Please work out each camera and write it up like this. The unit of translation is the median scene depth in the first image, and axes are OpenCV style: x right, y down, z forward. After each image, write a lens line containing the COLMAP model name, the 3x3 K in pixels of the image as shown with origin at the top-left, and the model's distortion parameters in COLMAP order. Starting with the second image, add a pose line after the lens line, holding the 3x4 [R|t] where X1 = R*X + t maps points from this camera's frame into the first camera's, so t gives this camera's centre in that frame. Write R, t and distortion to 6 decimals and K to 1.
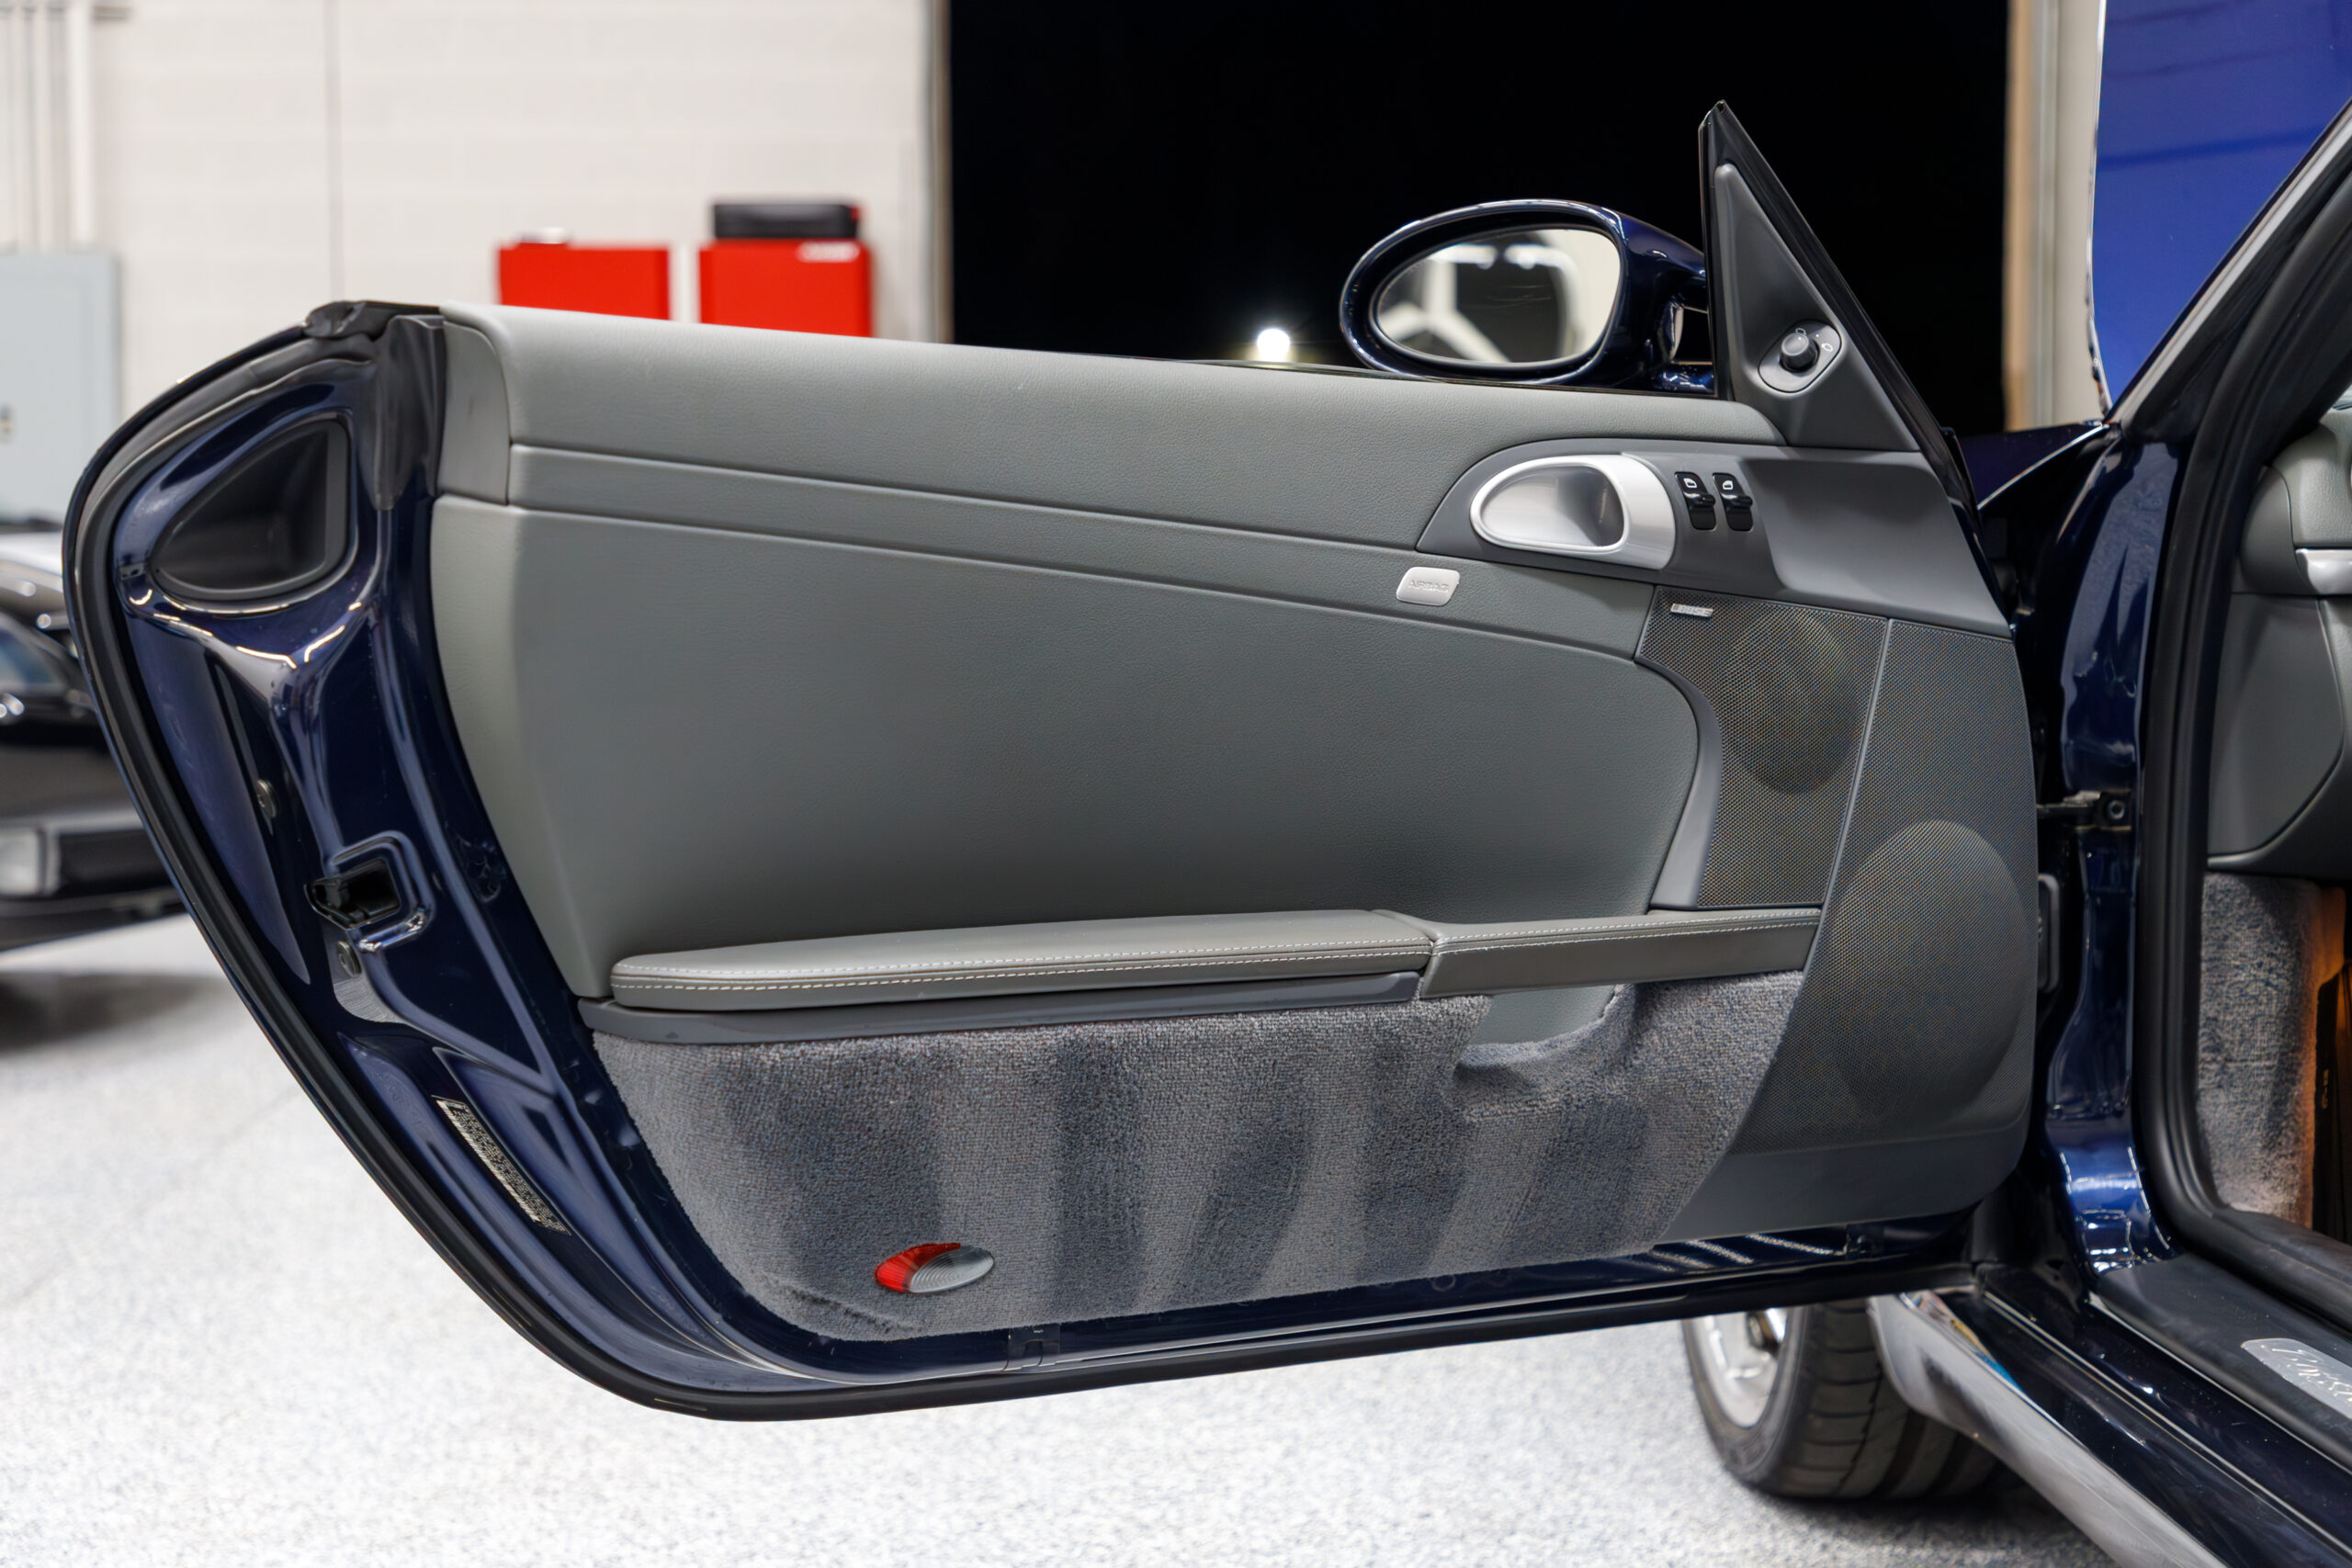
lens RADIAL K [[3700.3, 0, 1175.7], [0, 3700.3, 785.8], [0, 0, 1]] dist [0.027480, 0.000000]
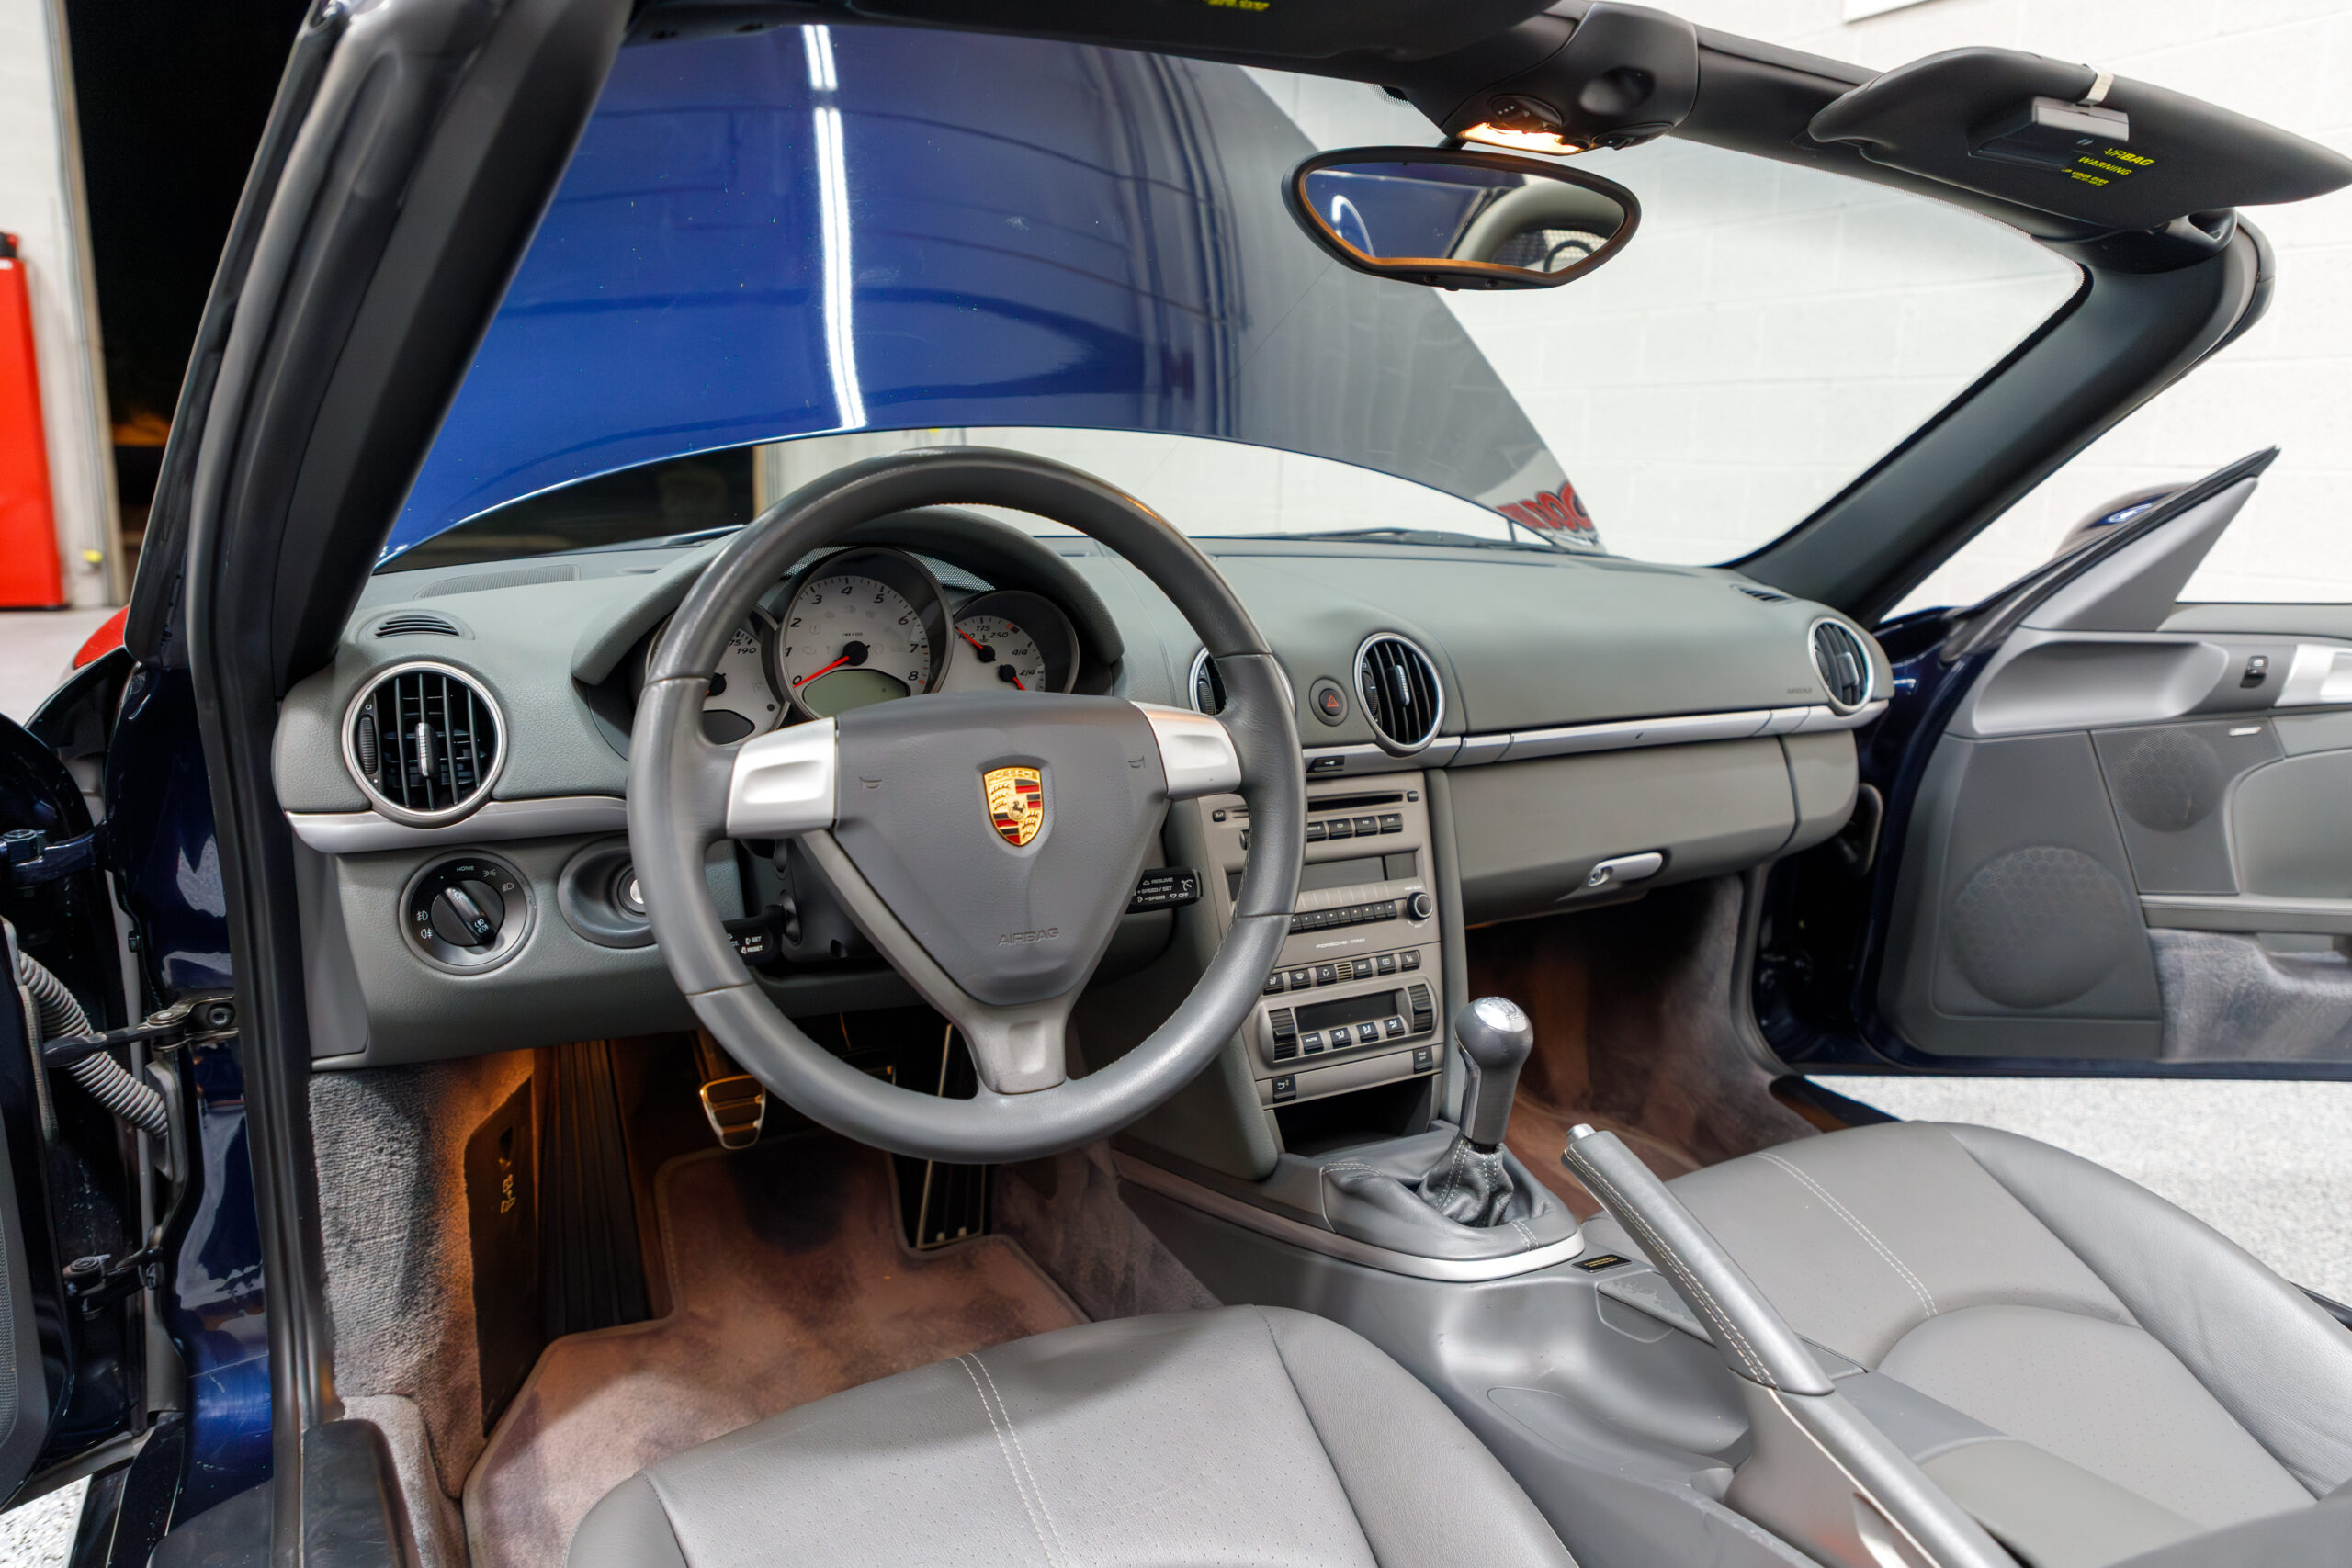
lens RADIAL K [[1603.4, 0, 1179.0], [0, 1603.4, 785.6], [0, 0, 1]] dist [0.005021, 0.001267]
pose [[0.912911, -0.067116, 0.402603, 0.322405], [0.002018, 0.987118, 0.159981, -0.125186], [-0.408154, -0.145236, 0.901286, 0.515528]]
